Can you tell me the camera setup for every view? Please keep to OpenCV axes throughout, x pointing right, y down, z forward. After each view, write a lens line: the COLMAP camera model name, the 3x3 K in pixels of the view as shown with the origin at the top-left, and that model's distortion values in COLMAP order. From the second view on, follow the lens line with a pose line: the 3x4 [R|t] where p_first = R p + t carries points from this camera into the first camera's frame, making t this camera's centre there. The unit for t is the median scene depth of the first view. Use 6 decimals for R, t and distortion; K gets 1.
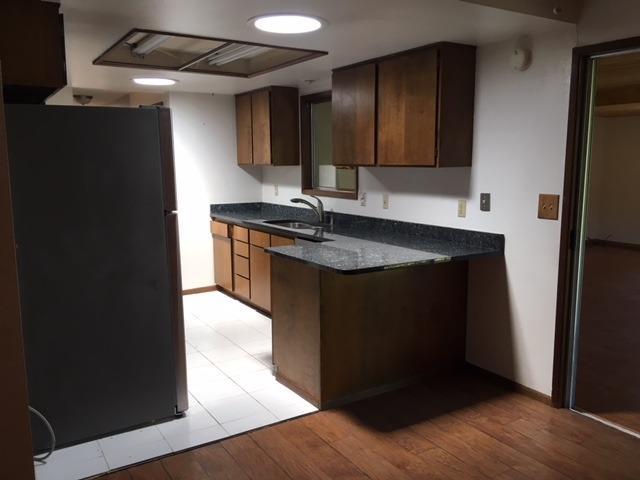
lens RADIAL K [[552.1, 0, 320.0], [0, 552.1, 240.0], [0, 0, 1]] dist [0.027945, -0.015507]
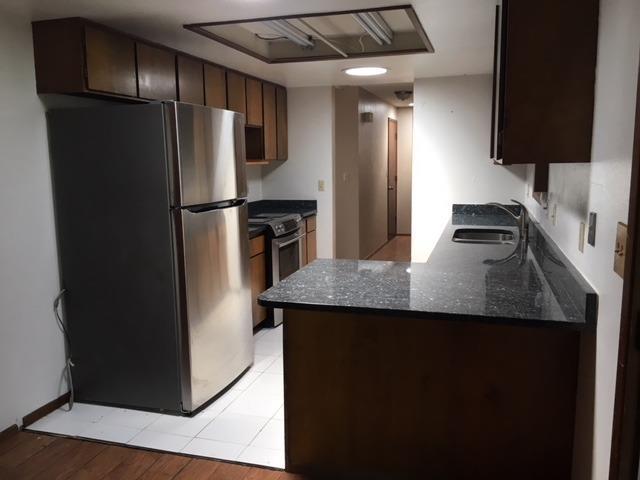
lens RADIAL K [[552.1, 0, 320.0], [0, 552.1, 240.0], [0, 0, 1]] dist [0.027945, -0.015507]
pose [[0.661658, 0.108053, -0.741979, 0.591836], [-0.100458, 0.993415, 0.055086, -0.066822], [0.743046, 0.038089, 0.668156, 0.503388]]
